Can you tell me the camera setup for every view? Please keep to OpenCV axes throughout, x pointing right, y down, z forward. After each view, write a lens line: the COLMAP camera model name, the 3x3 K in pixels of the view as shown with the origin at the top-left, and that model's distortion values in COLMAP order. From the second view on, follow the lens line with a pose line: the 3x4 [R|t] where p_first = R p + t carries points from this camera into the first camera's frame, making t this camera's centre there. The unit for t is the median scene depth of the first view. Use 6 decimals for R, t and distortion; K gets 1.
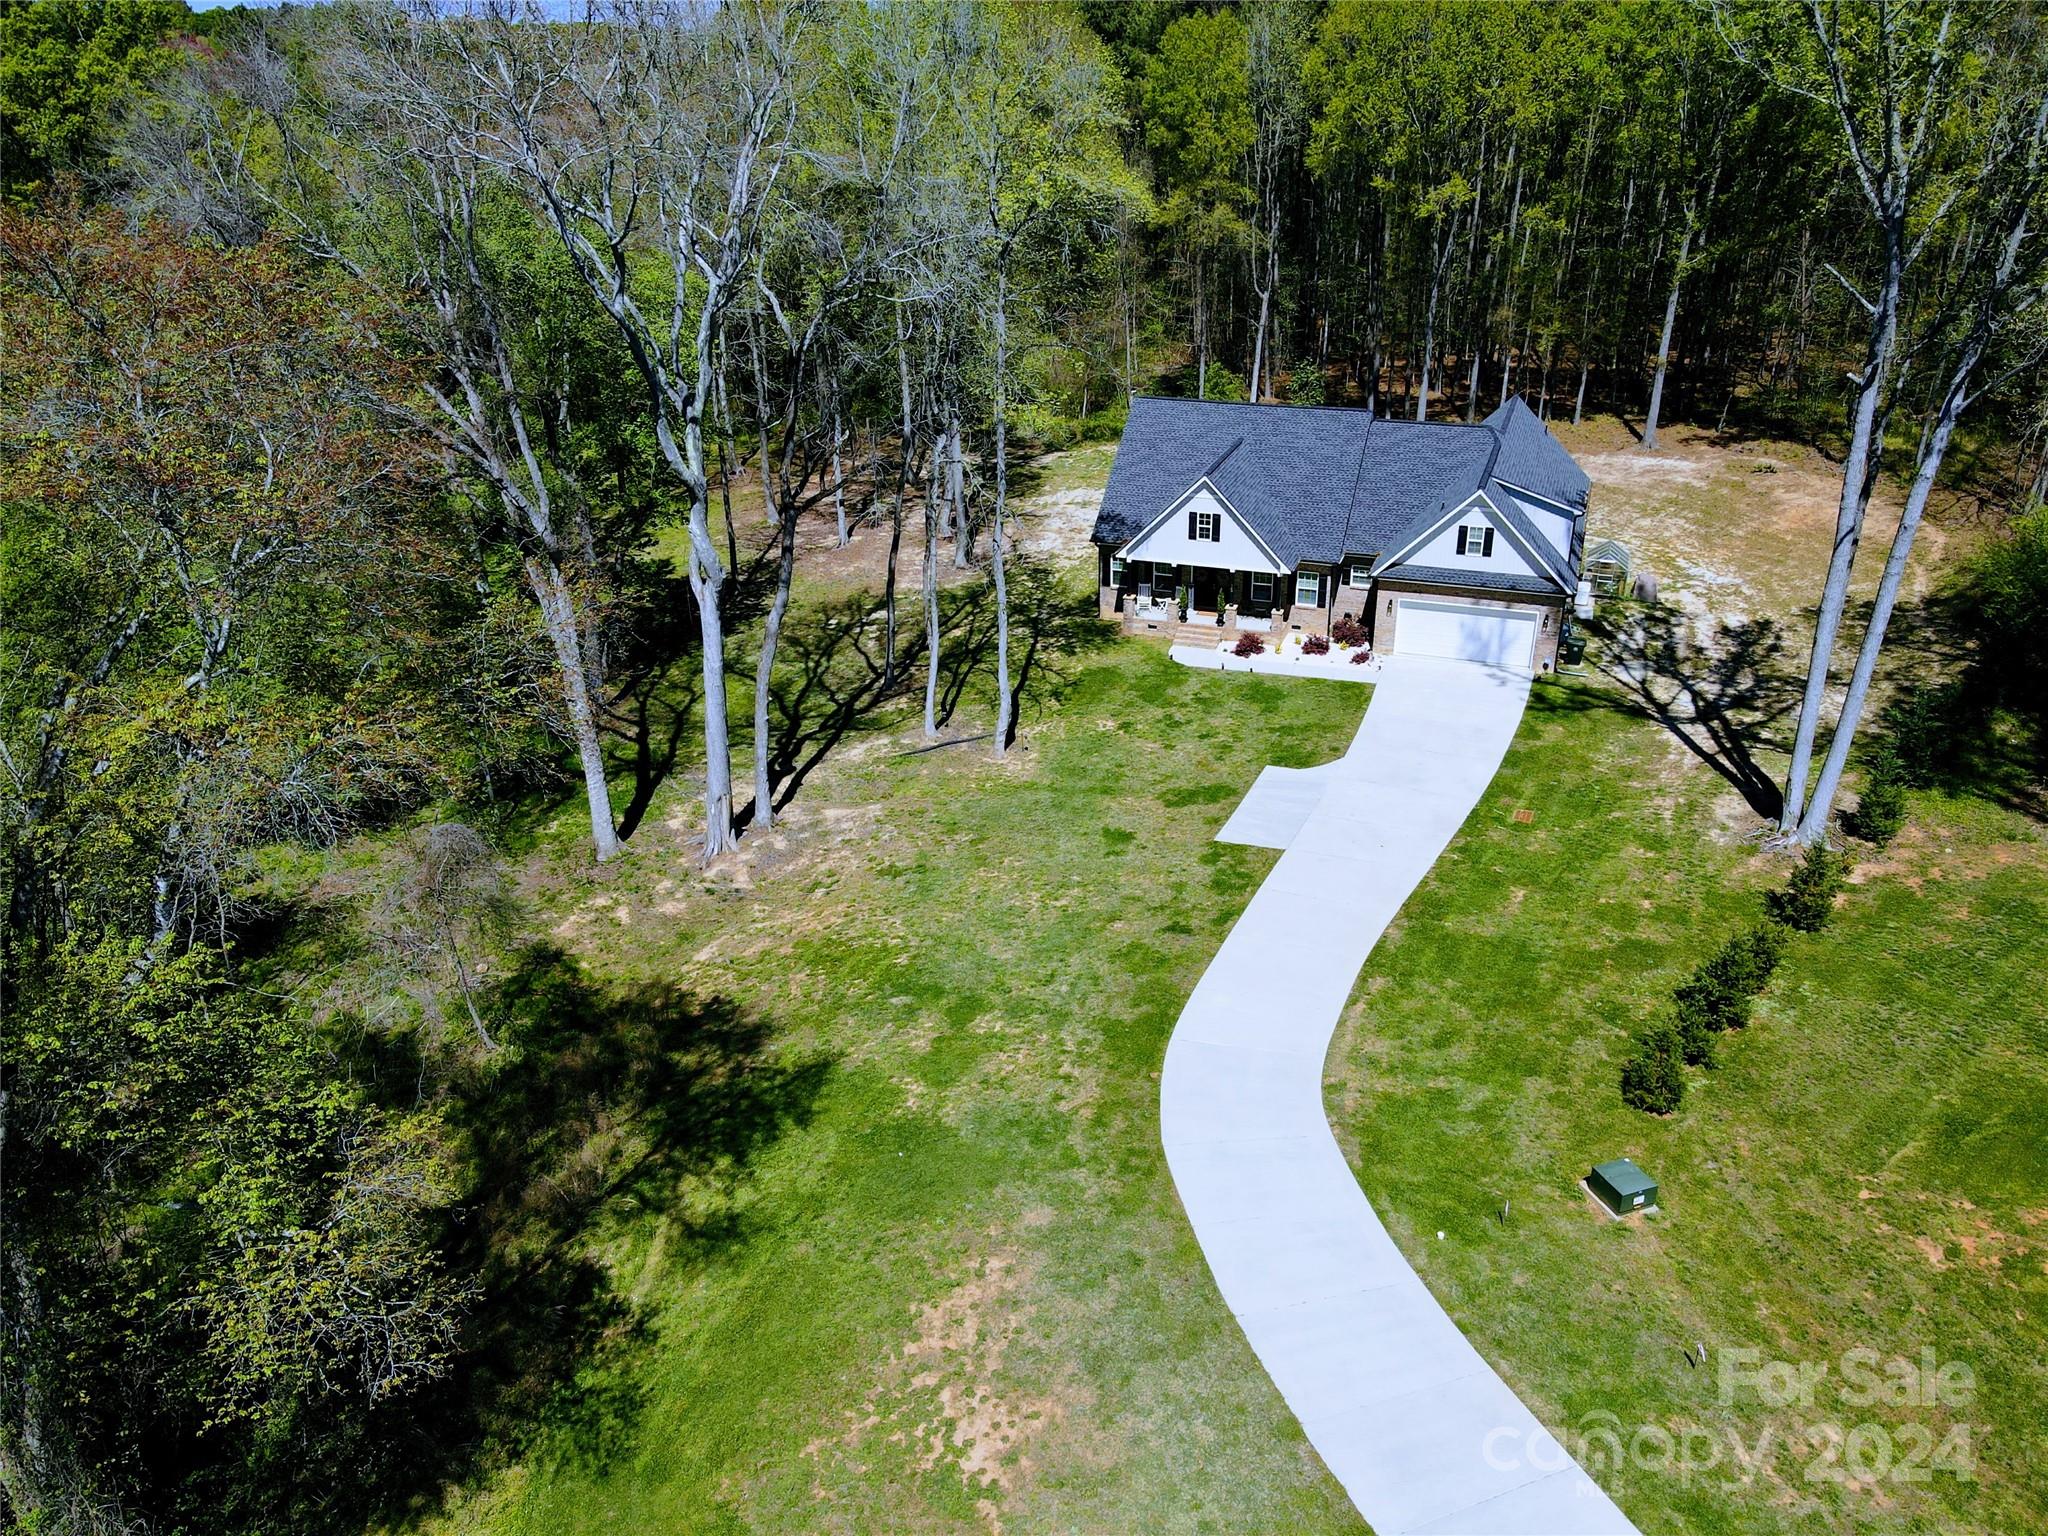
lens RADIAL K [[1476.9, 0, 1017.9], [0, 1476.9, 774.0], [0, 0, 1]] dist [-0.040108, 0.062200]
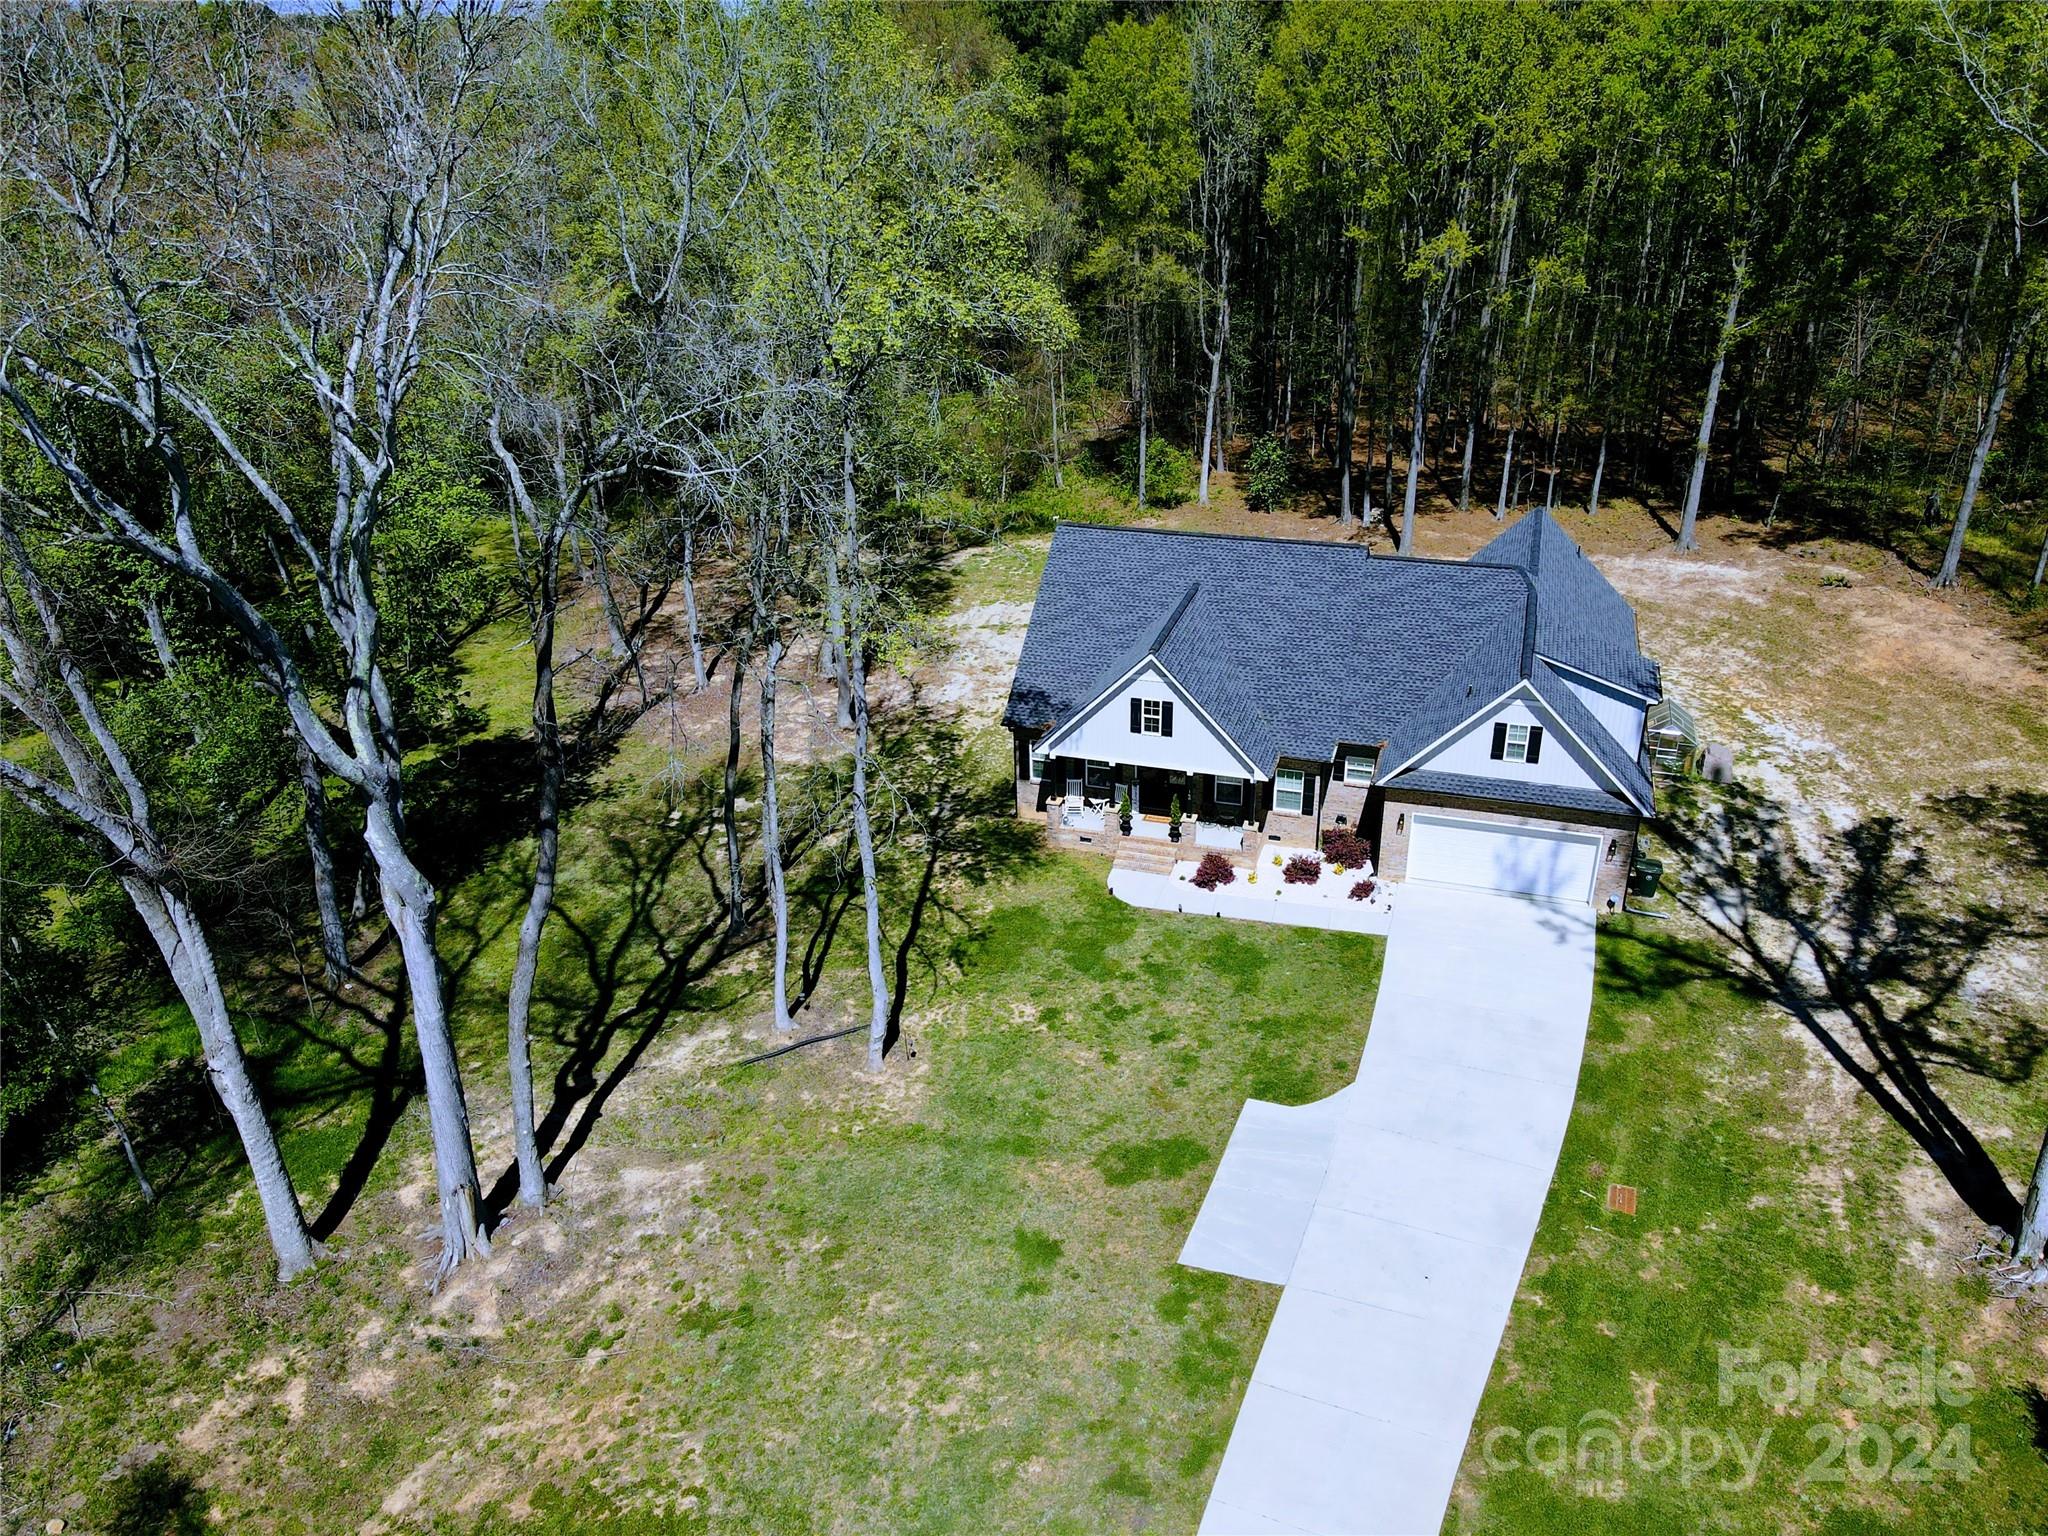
lens RADIAL K [[1477.9, 0, 1028.8], [0, 1477.9, 772.1], [0, 0, 1]] dist [-0.005906, 0.009526]
pose [[0.998828, -0.023103, 0.042532, 0.032037], [0.023085, 0.999733, 0.000896, -0.143421], [-0.042541, 0.000087, 0.999095, 0.255294]]
